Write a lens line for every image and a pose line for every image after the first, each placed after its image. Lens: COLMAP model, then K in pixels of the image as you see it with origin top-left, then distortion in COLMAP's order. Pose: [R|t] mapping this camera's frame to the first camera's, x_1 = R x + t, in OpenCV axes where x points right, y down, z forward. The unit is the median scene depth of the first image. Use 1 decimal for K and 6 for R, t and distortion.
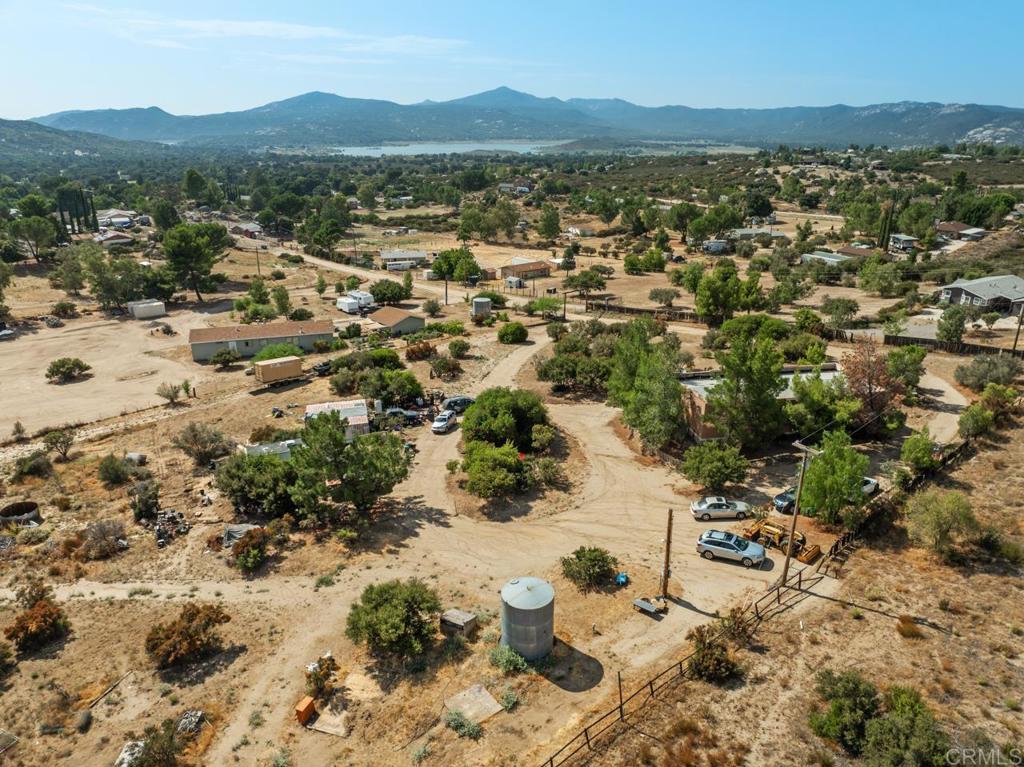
lens RADIAL K [[735.7, 0, 522.2], [0, 735.7, 383.8], [0, 0, 1]] dist [-0.042471, 0.011621]
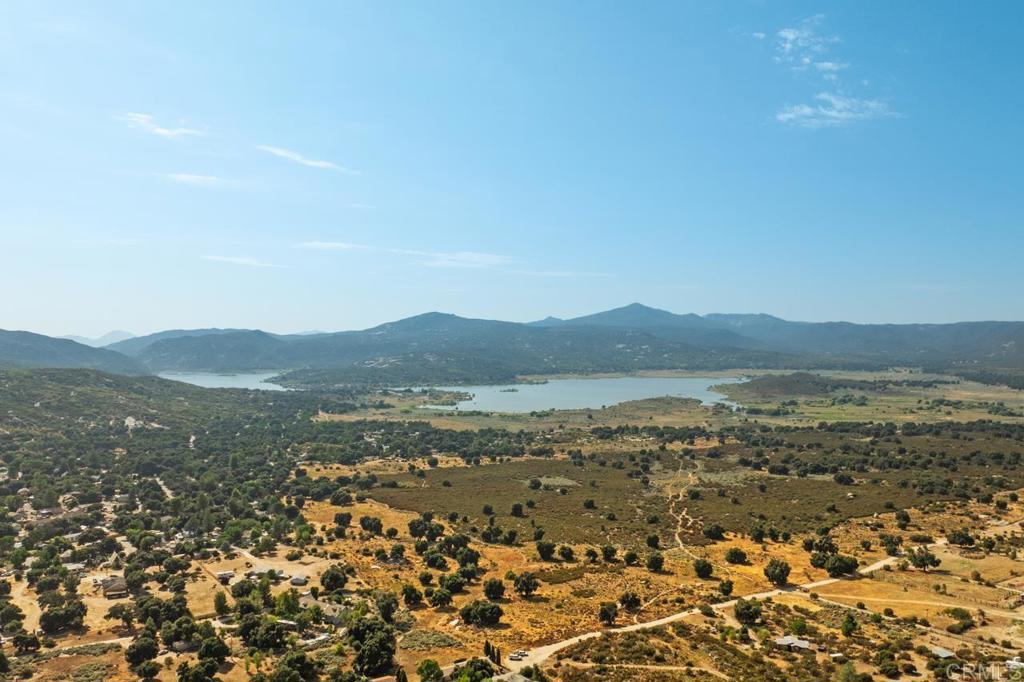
lens RADIAL K [[808.9, 0, 511.8], [0, 808.9, 342.8], [0, 0, 1]] dist [-0.022727, -0.009594]
pose [[0.988992, -0.001428, -0.147964, -0.919579], [-0.046326, 0.946697, -0.318777, -1.196160], [0.140533, 0.322123, 0.936209, 2.125921]]
